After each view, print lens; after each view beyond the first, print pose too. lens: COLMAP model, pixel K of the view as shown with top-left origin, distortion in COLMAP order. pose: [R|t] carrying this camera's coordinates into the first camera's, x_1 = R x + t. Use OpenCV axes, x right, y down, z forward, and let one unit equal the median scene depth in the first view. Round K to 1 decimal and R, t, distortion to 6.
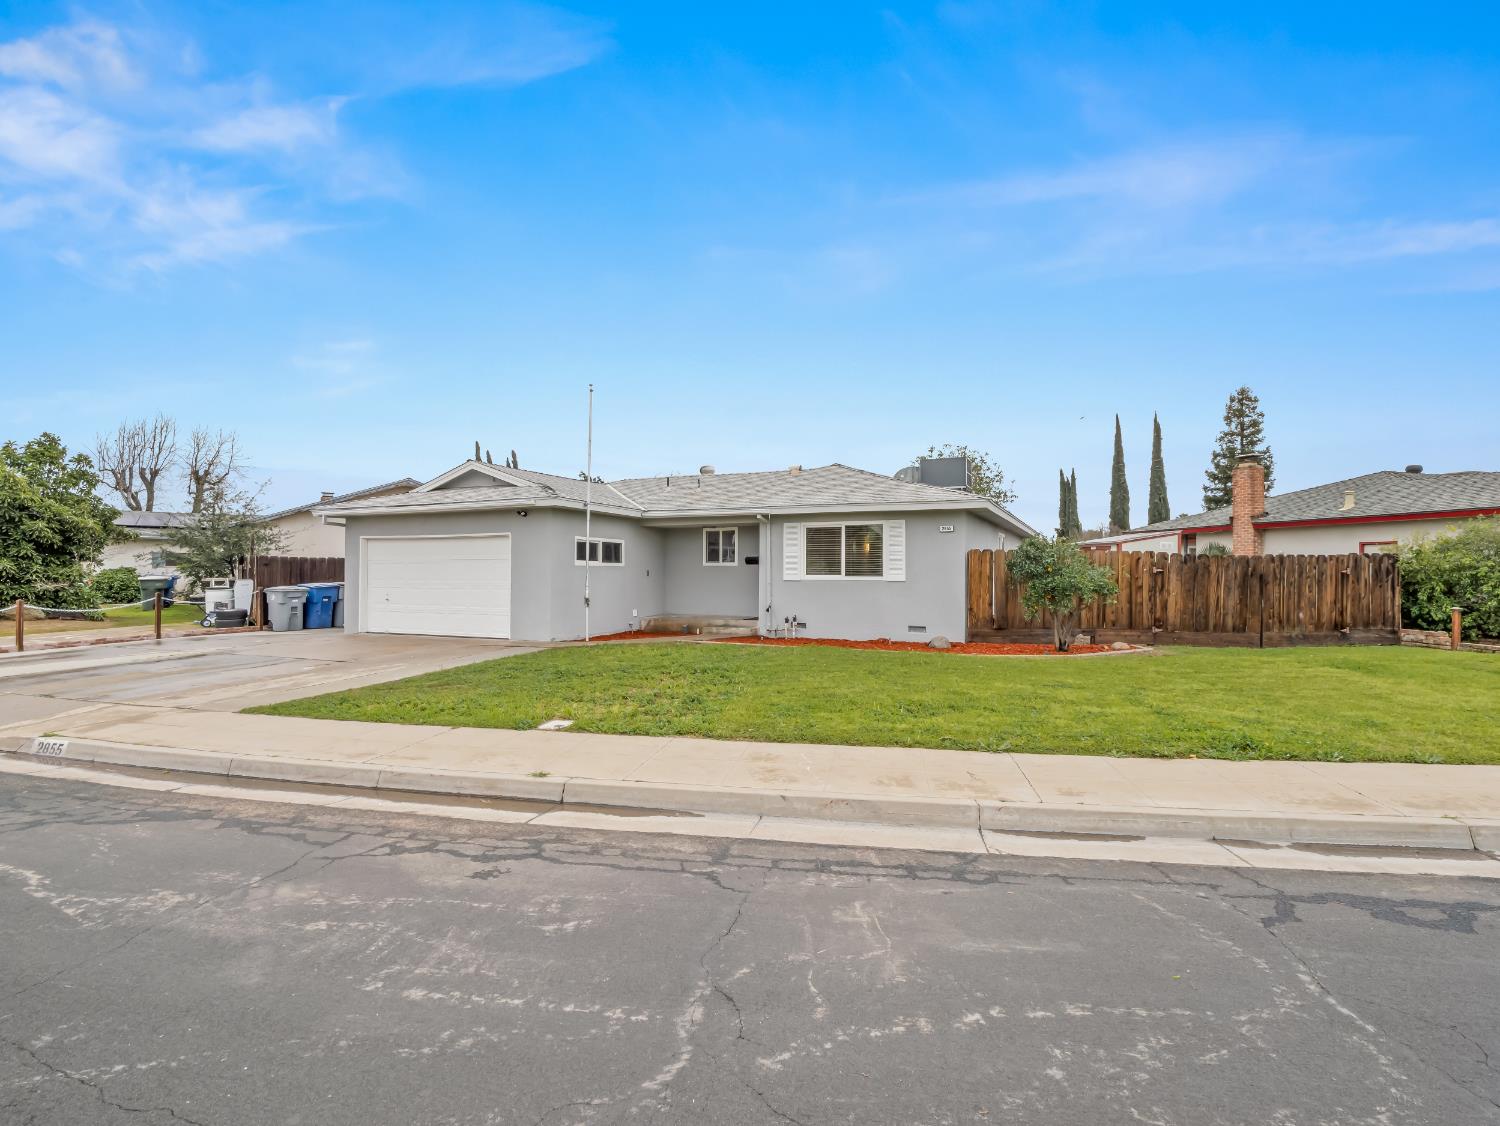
lens RADIAL K [[769.0, 0, 749.5], [0, 769.0, 564.5], [0, 0, 1]] dist [-0.005668, 0.000712]
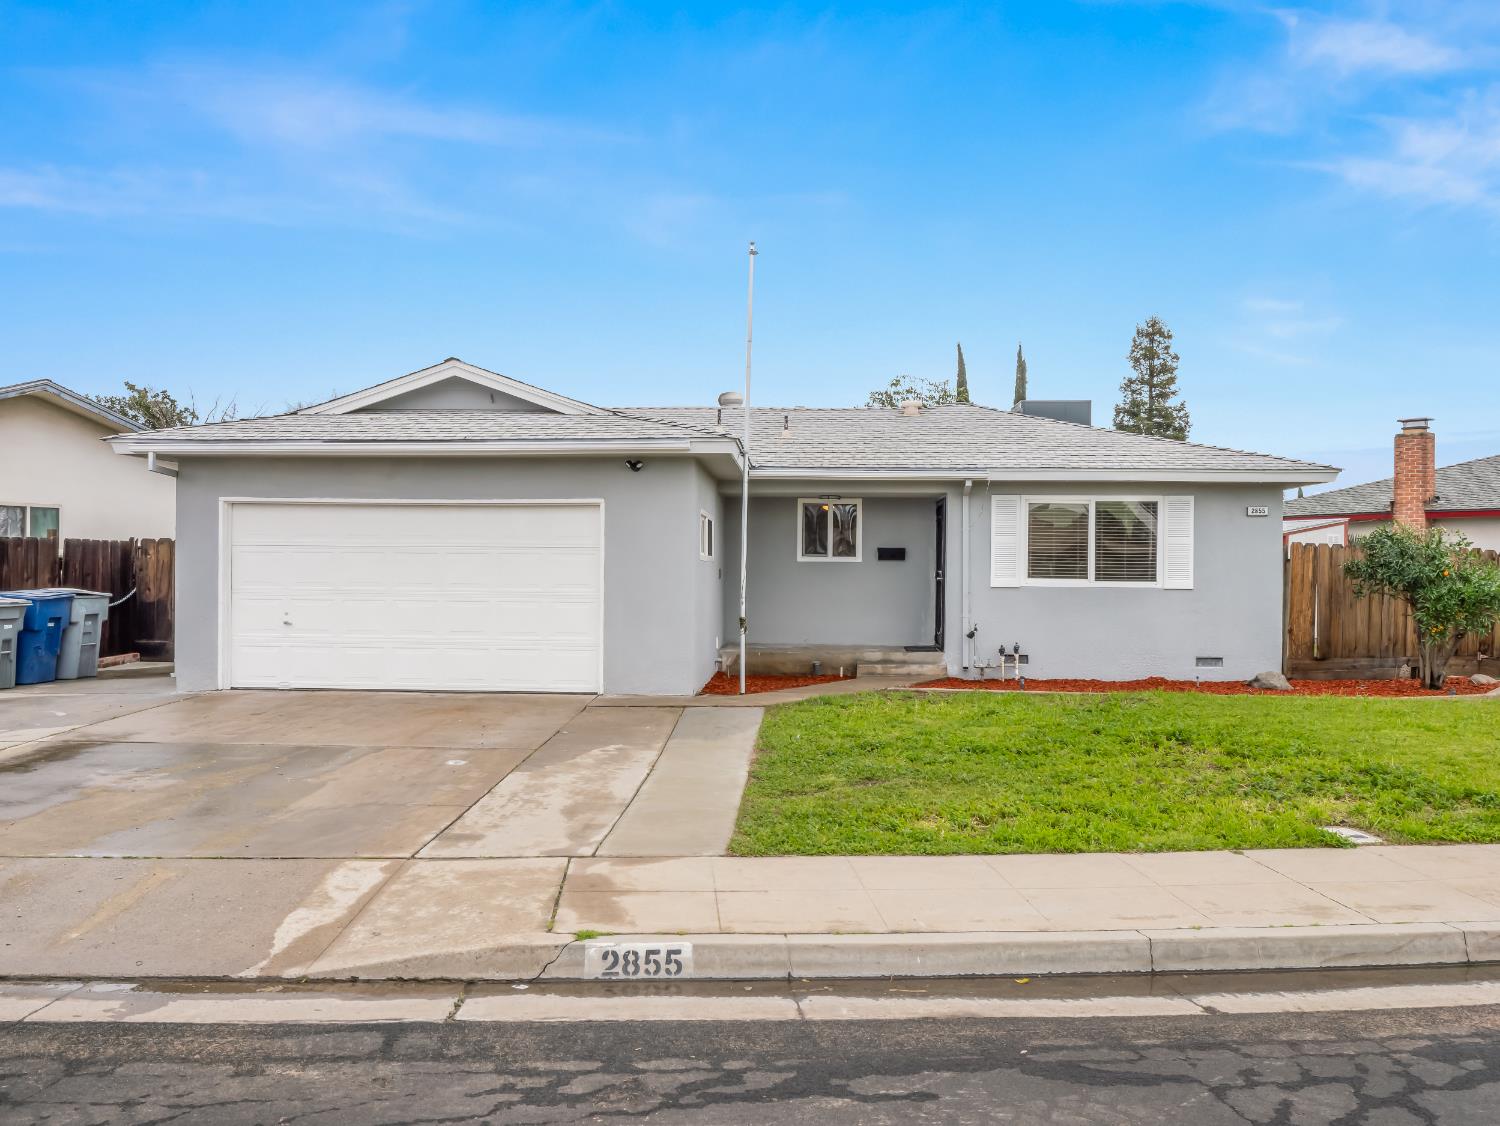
lens RADIAL K [[1242.6, 0, 750.0], [0, 1242.6, 569.3], [0, 0, 1]] dist [0.007686, -0.003484]
pose [[0.936640, 0.006954, 0.350224, -0.496038], [-0.010963, 0.999895, 0.009465, -0.001318], [-0.350122, -0.012705, 0.936618, 0.124861]]
